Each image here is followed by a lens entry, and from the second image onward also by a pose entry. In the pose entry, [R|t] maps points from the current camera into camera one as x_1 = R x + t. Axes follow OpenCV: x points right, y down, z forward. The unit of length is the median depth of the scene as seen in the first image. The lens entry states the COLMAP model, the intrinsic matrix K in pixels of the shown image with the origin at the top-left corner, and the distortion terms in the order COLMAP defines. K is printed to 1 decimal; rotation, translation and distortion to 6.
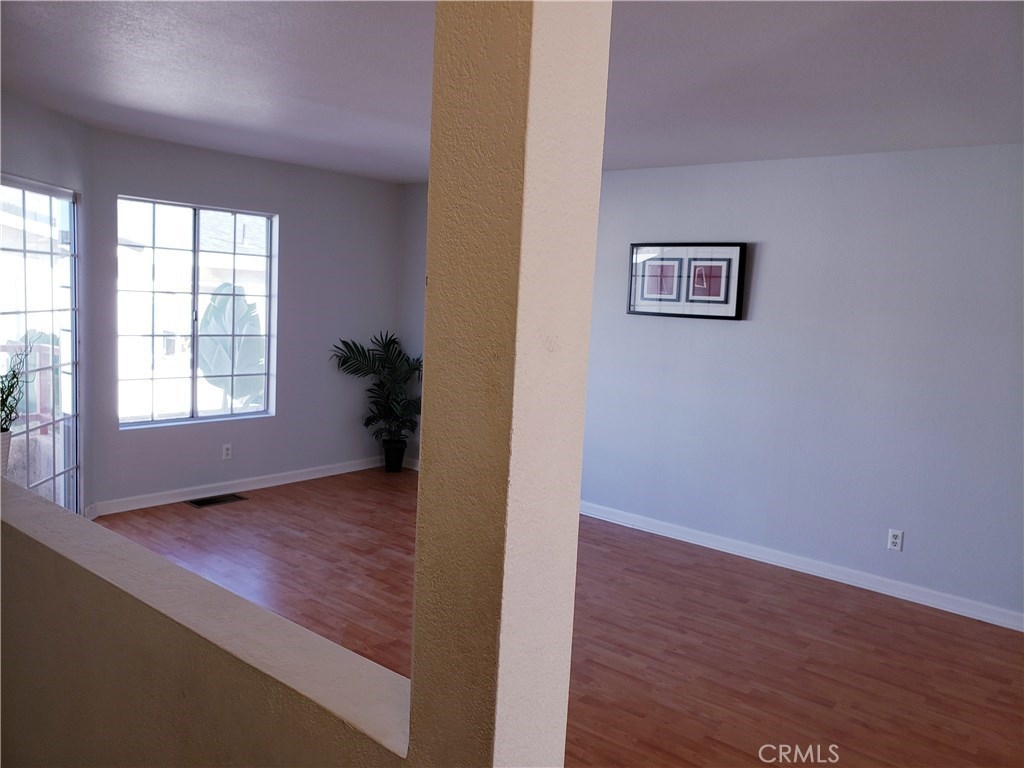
lens RADIAL K [[804.3, 0, 499.1], [0, 804.3, 389.3], [0, 0, 1]] dist [0.037934, -0.028700]
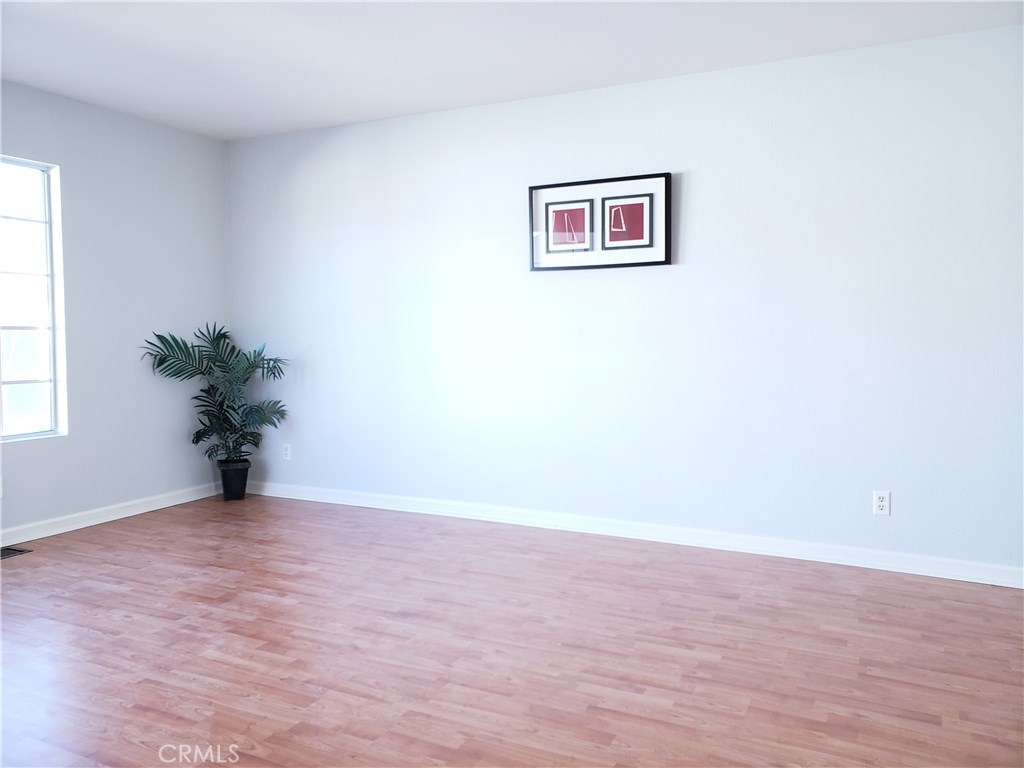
lens RADIAL K [[804.3, 0, 501.8], [0, 804.3, 372.7], [0, 0, 1]] dist [0.037934, -0.028700]
pose [[0.970742, -0.062982, 0.231717, -0.073456], [0.076519, 0.995819, -0.049894, 0.054195], [-0.227605, 0.066165, 0.971503, 0.225165]]
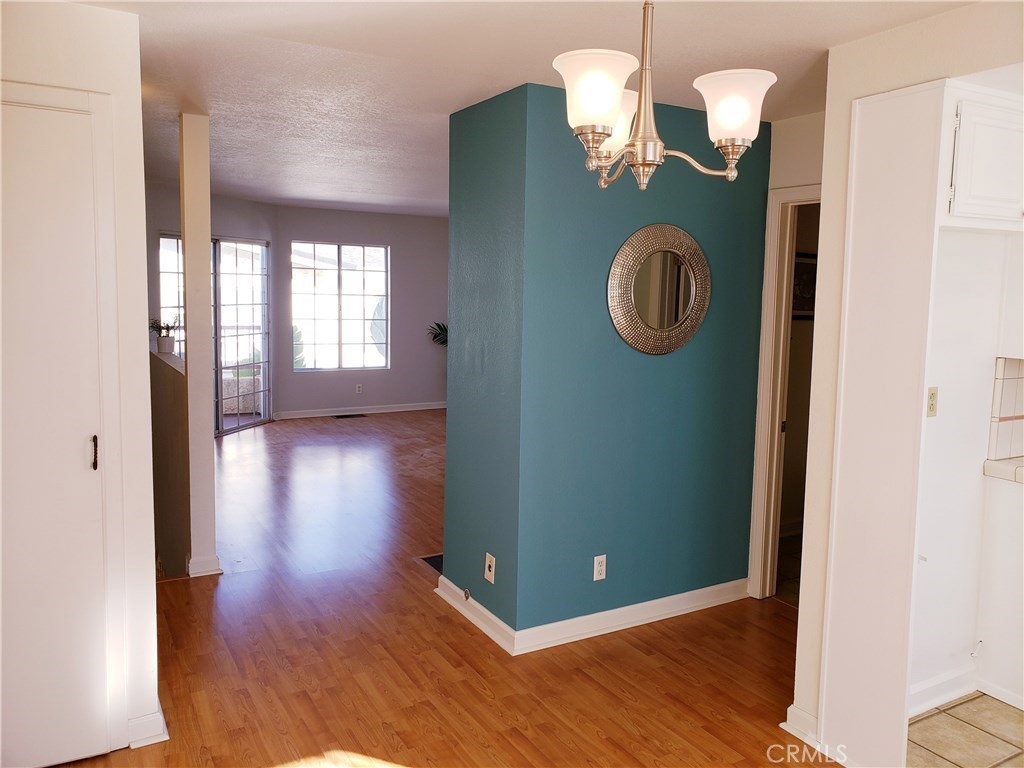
lens RADIAL K [[804.3, 0, 524.7], [0, 804.3, 387.5], [0, 0, 1]] dist [0.037934, -0.028700]
pose [[0.950110, 0.011847, -0.311690, 0.600619], [-0.013339, 0.999908, -0.002656, 0.087104], [0.311629, 0.006681, 0.950180, -0.557913]]
